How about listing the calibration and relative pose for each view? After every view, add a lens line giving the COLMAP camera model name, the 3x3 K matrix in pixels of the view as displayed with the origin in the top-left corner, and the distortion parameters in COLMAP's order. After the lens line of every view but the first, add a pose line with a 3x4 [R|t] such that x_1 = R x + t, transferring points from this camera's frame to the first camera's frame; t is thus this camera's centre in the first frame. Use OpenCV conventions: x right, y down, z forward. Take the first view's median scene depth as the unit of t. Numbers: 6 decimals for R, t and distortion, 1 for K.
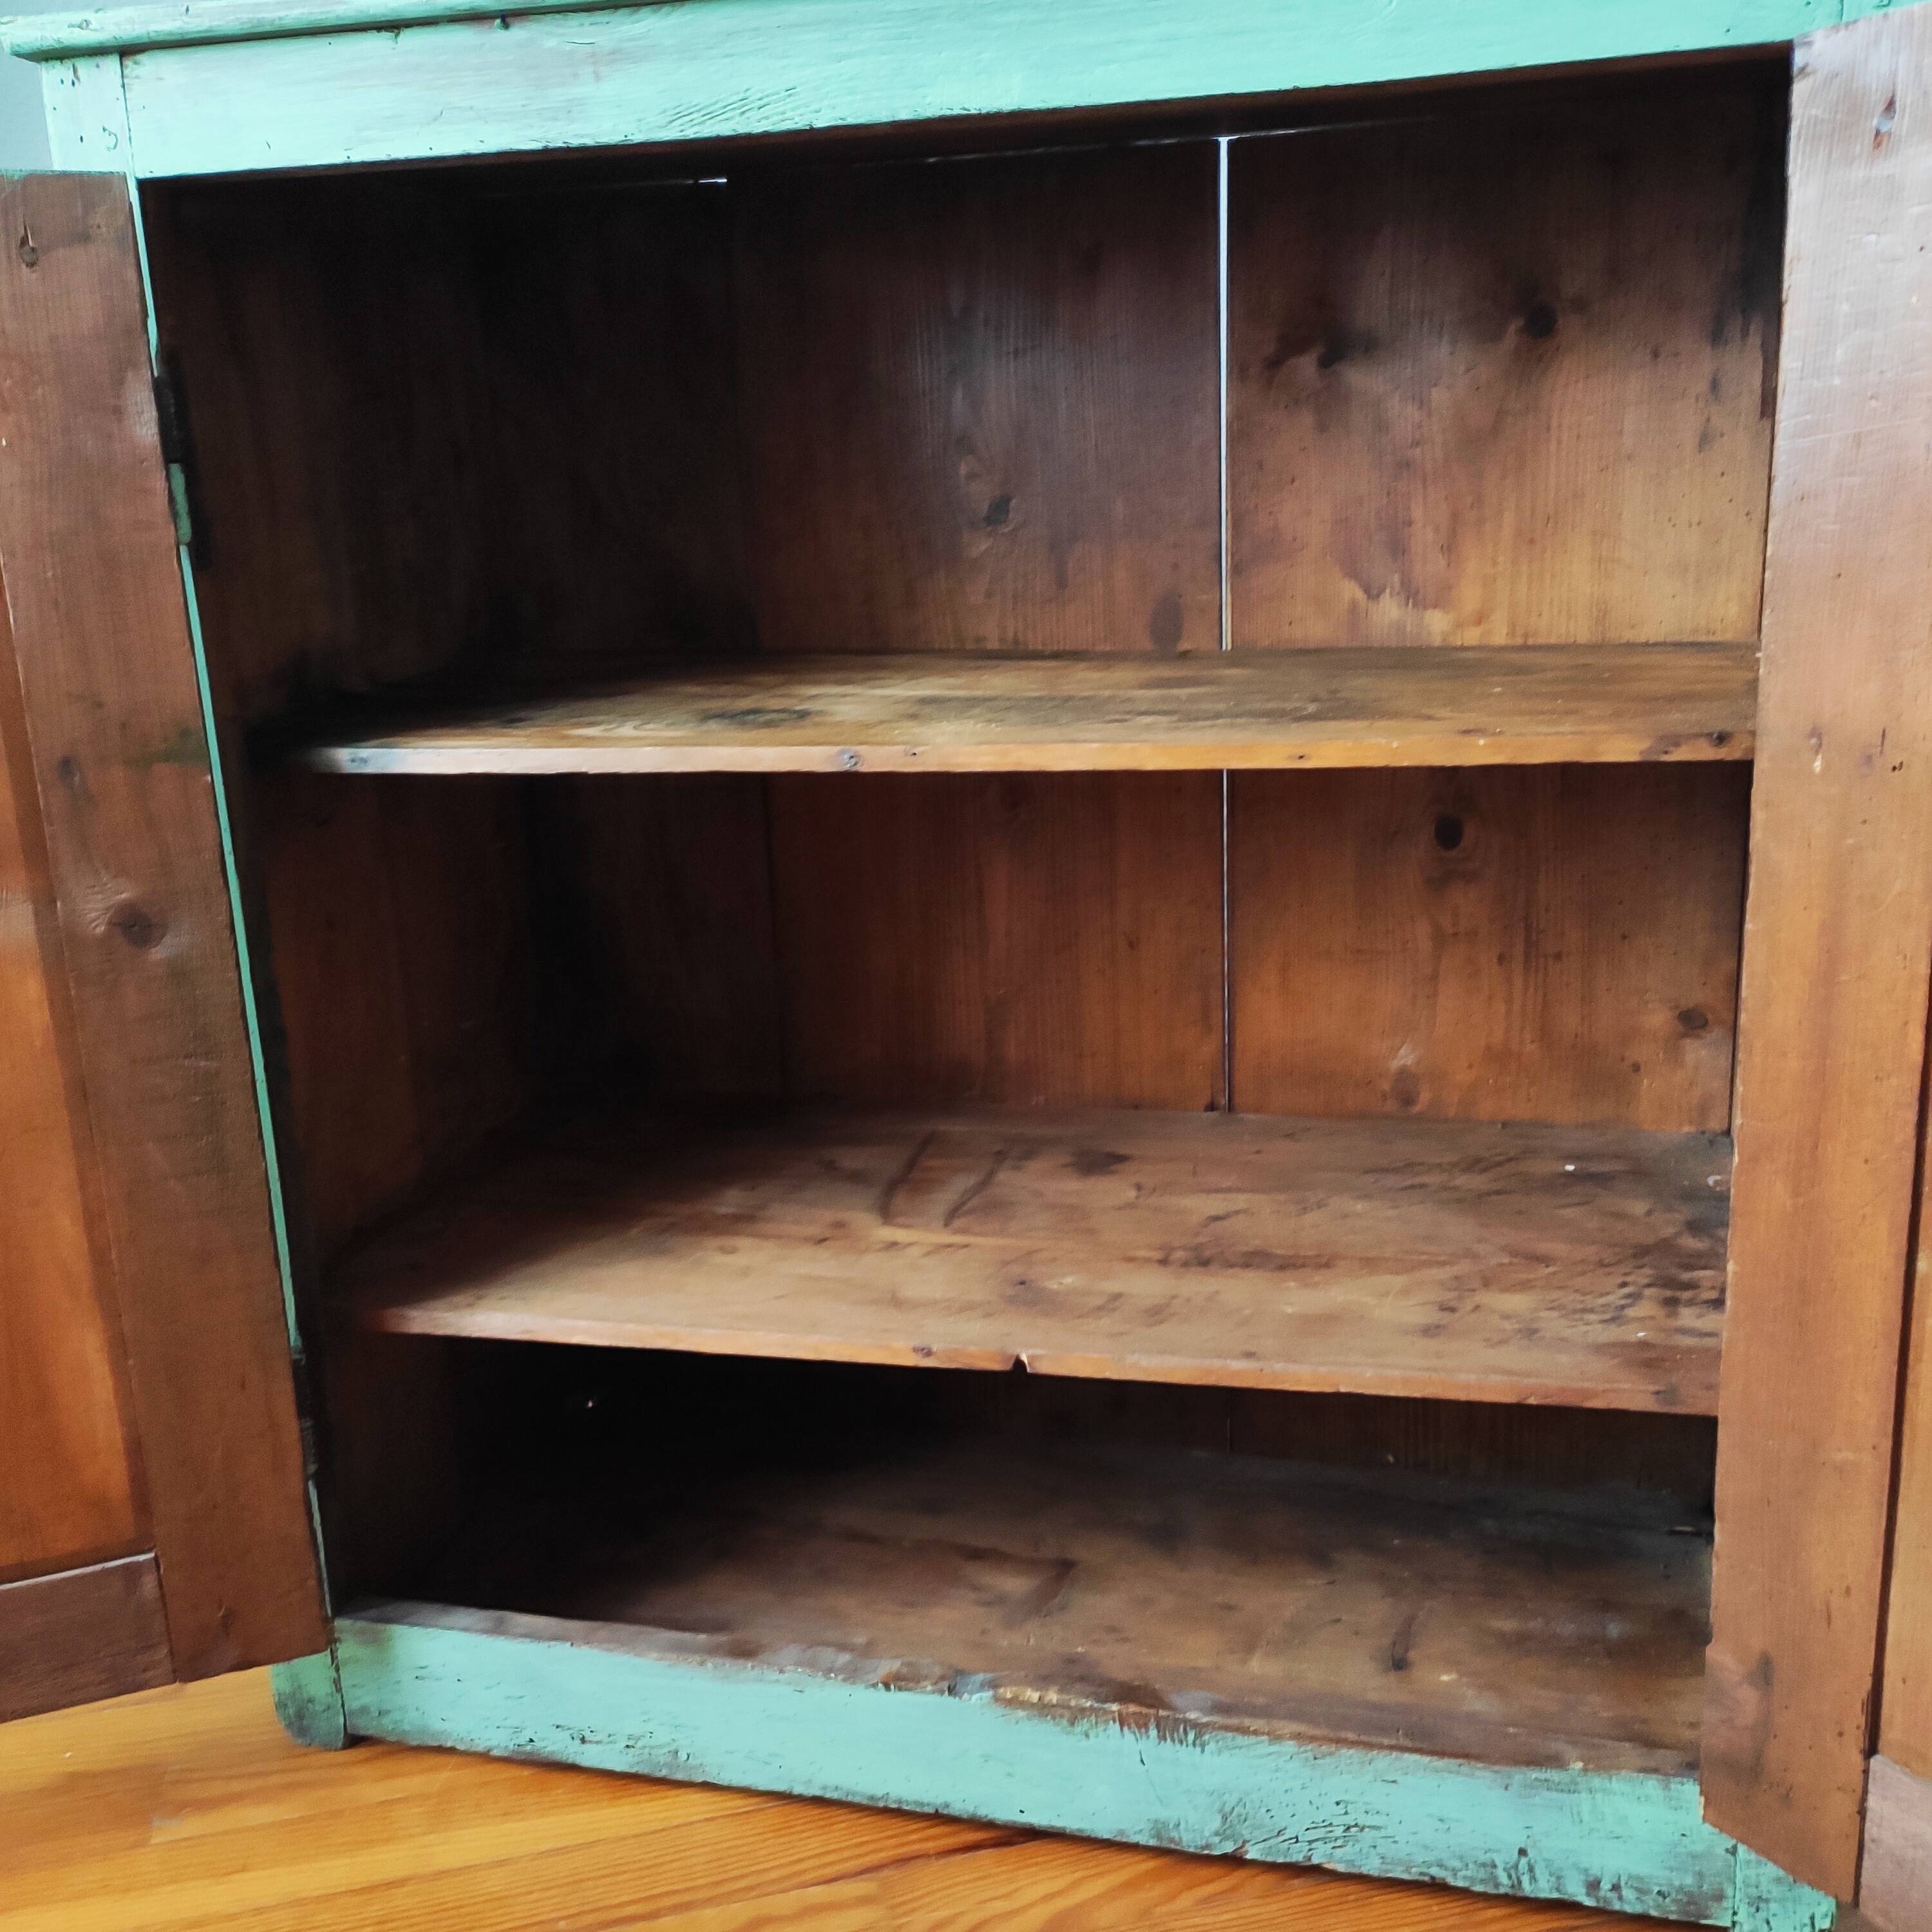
lens RADIAL K [[1910.7, 0, 978.3], [0, 1910.7, 960.7], [0, 0, 1]] dist [0.043713, 0.000000]
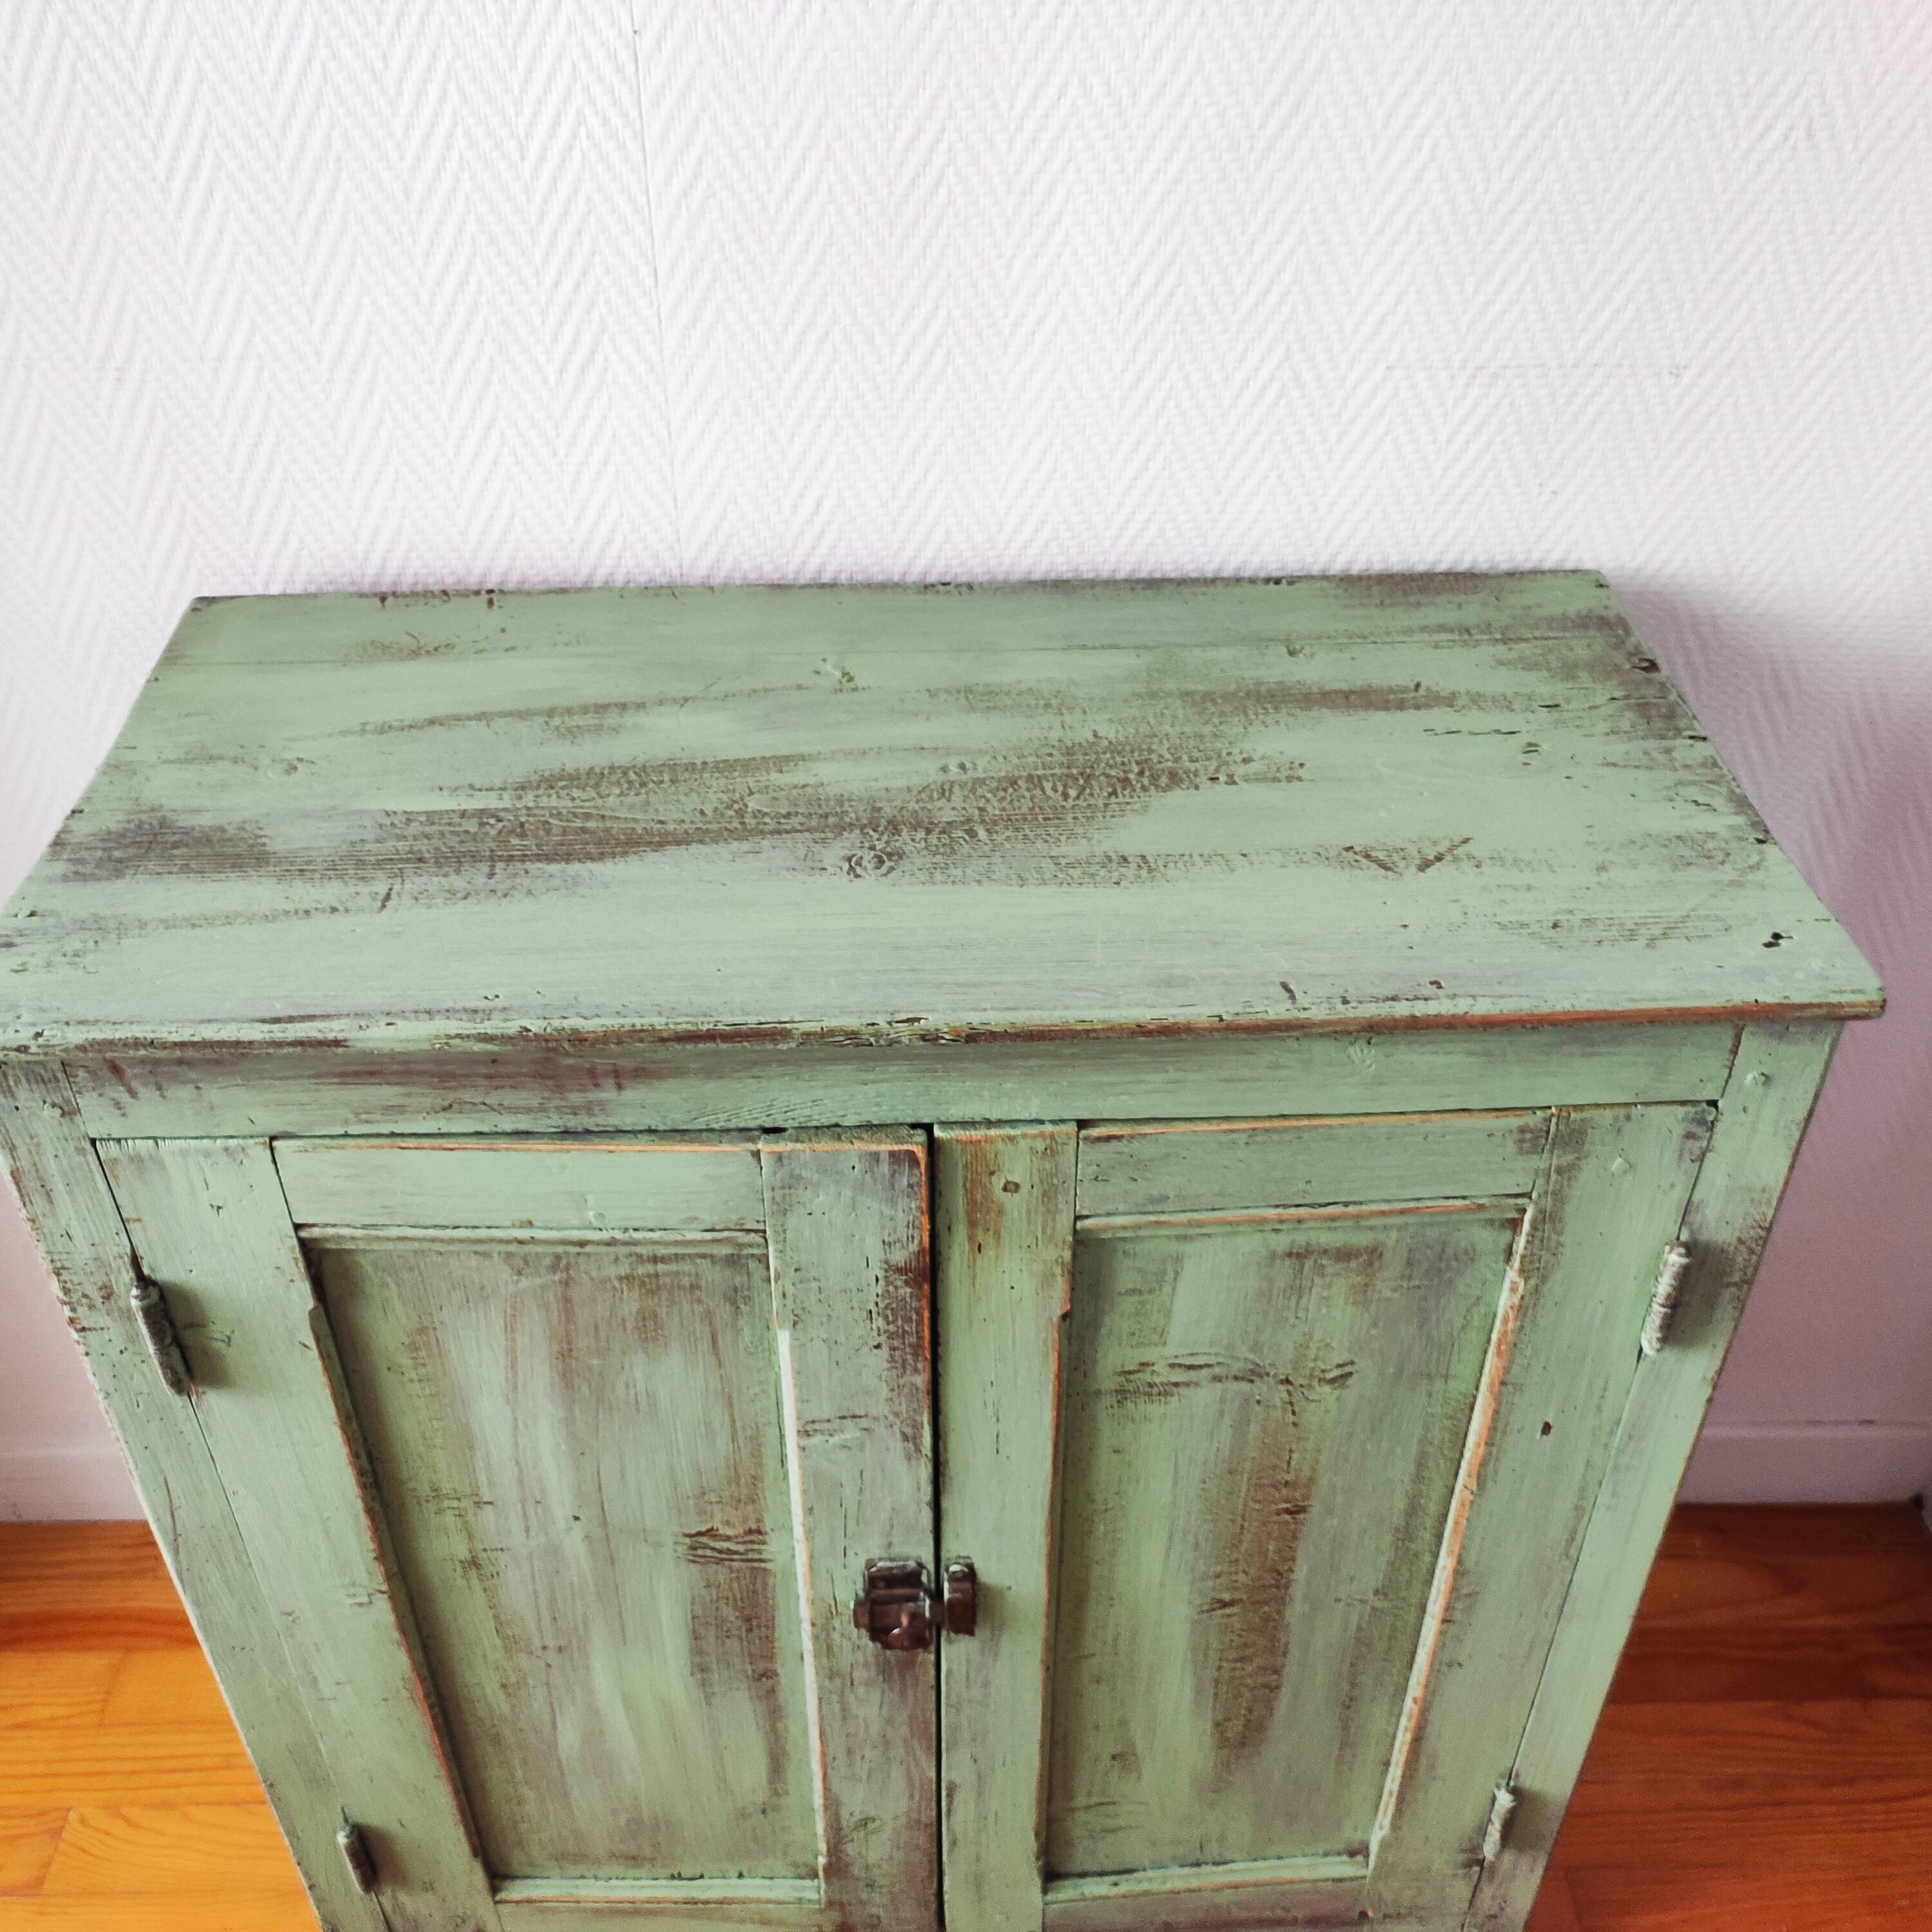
lens RADIAL K [[1910.7, 0, 949.7], [0, 1910.7, 959.0], [0, 0, 1]] dist [0.043713, 0.000000]
pose [[0.961361, -0.138596, 0.237856, -0.228568], [0.032354, 0.914917, 0.402344, -0.808242], [-0.273382, -0.379102, 0.884050, 0.067534]]
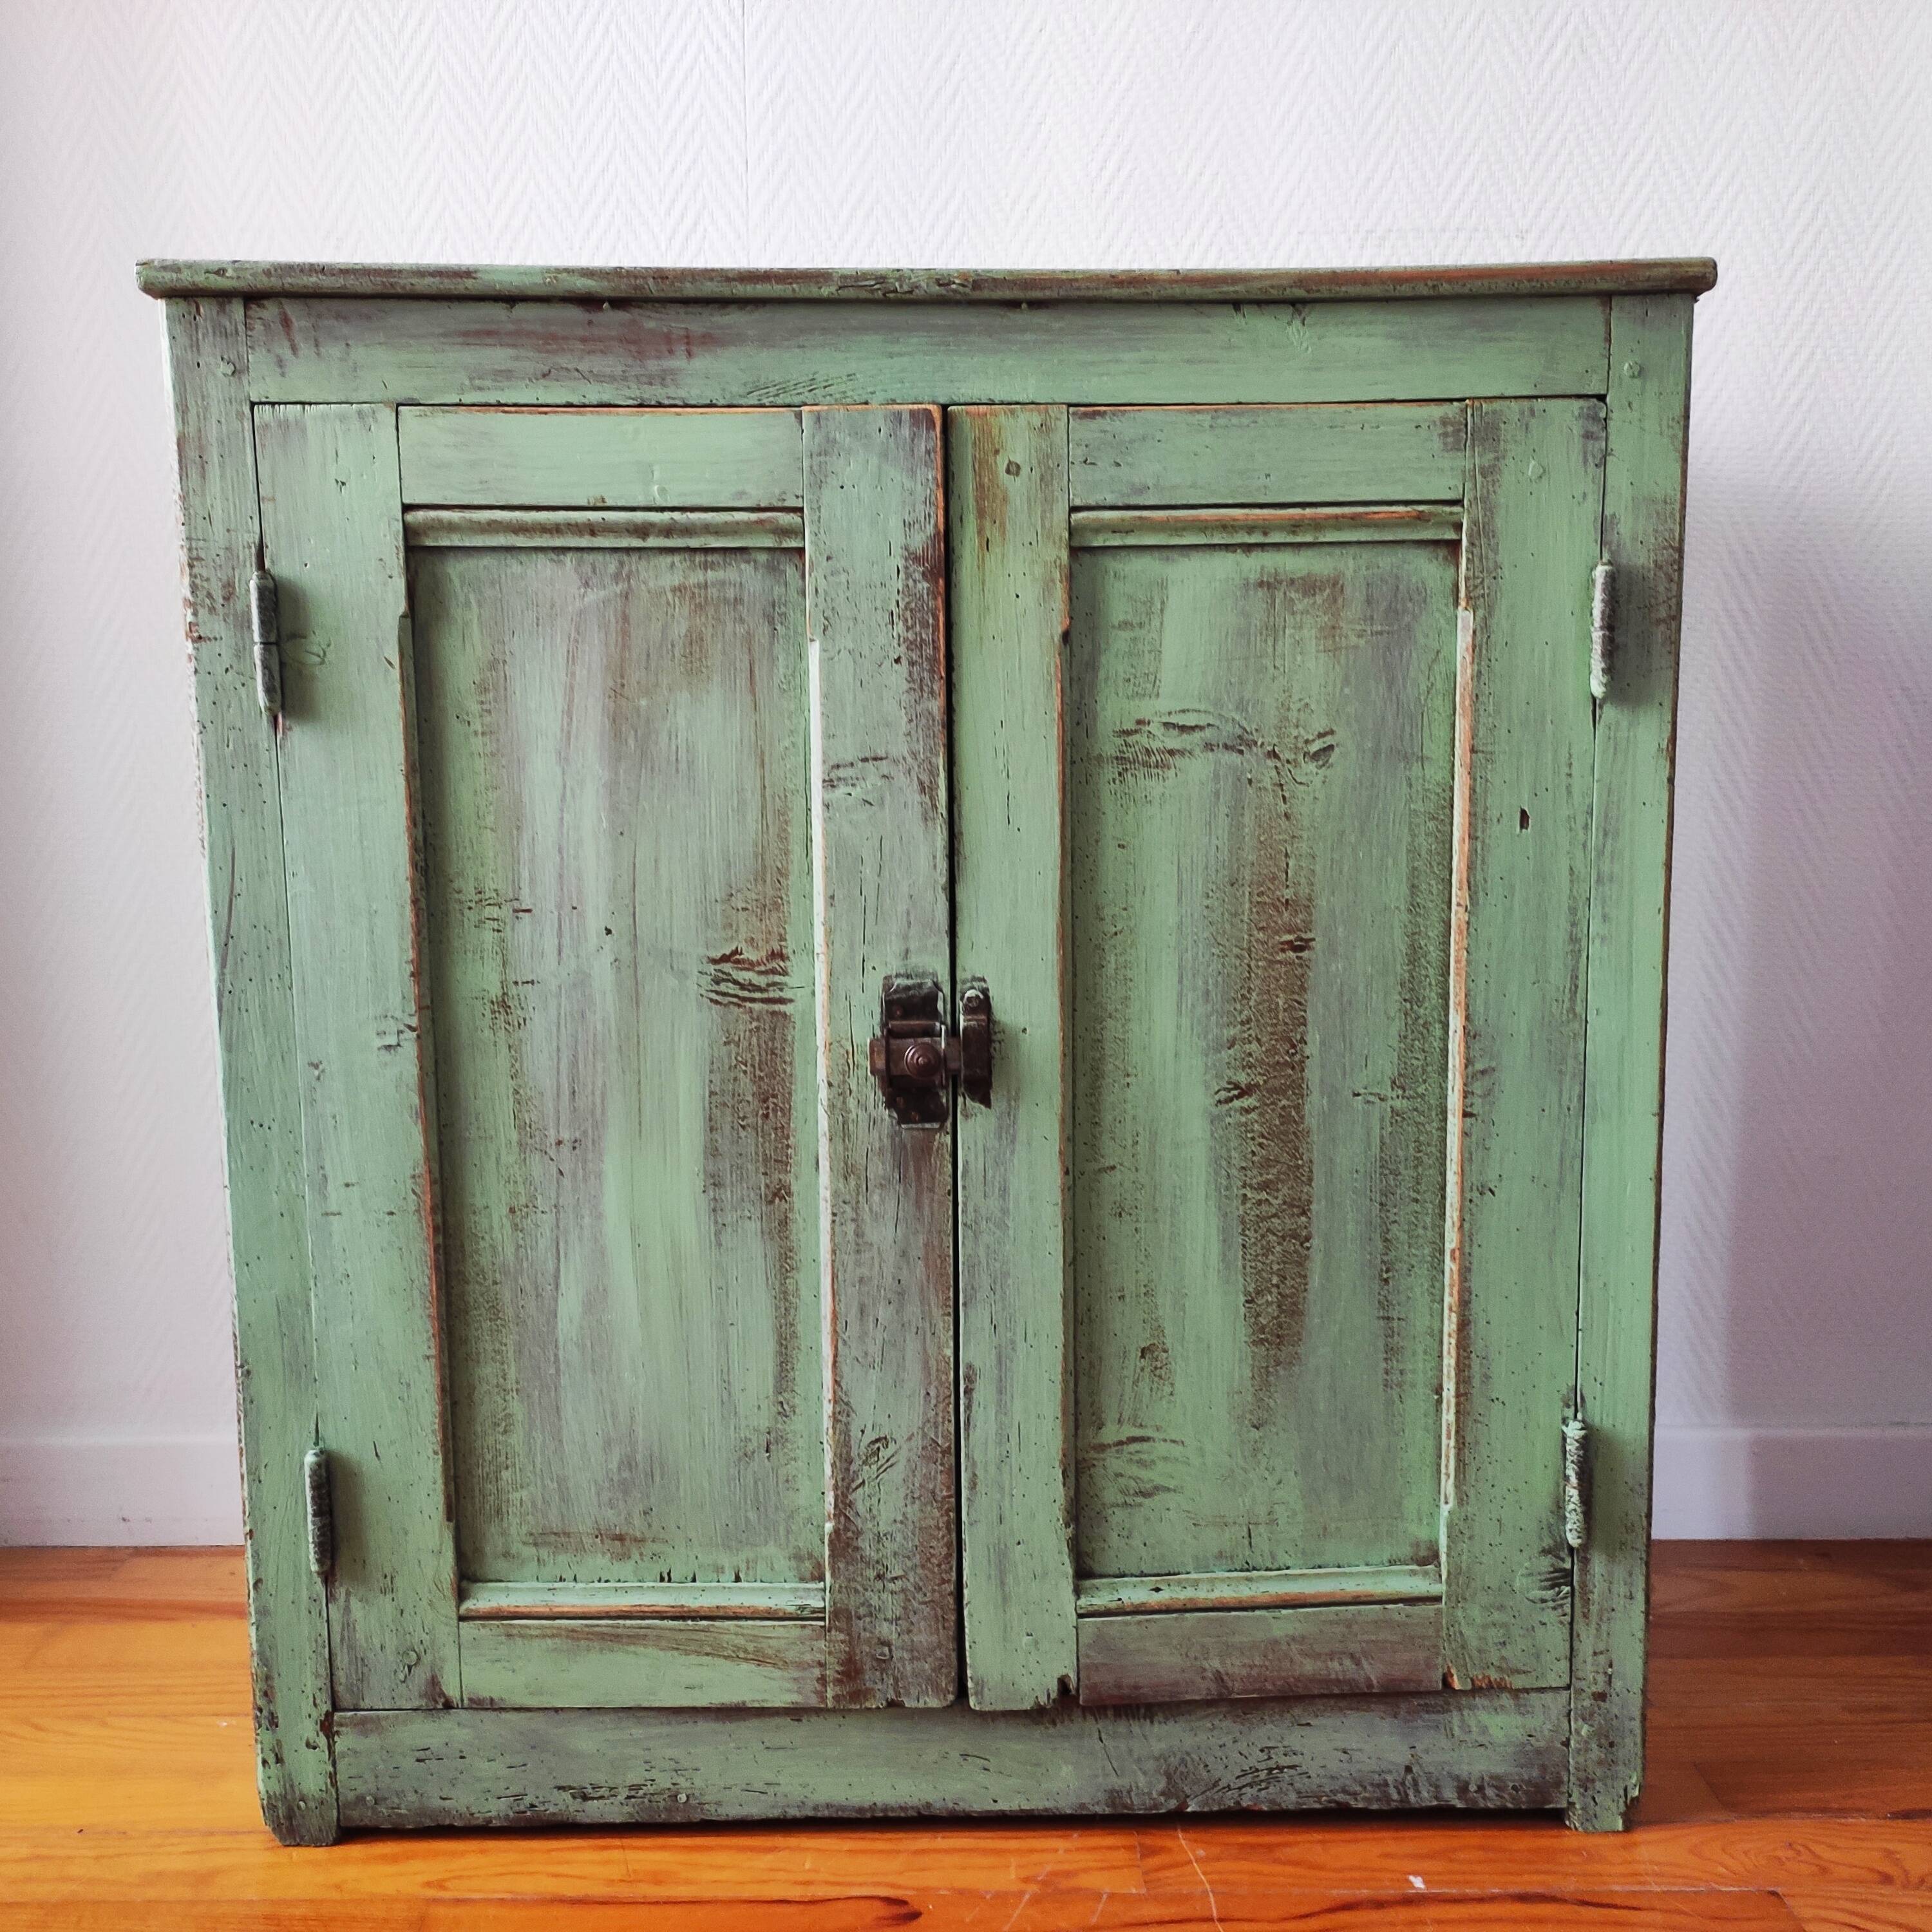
lens RADIAL K [[1910.7, 0, 944.0], [0, 1910.7, 988.8], [0, 0, 1]] dist [0.043713, 0.000000]
pose [[0.966771, -0.009956, 0.255448, -0.315056], [0.037178, 0.994093, -0.101960, 0.074799], [-0.252924, 0.108069, 0.961431, -0.171737]]
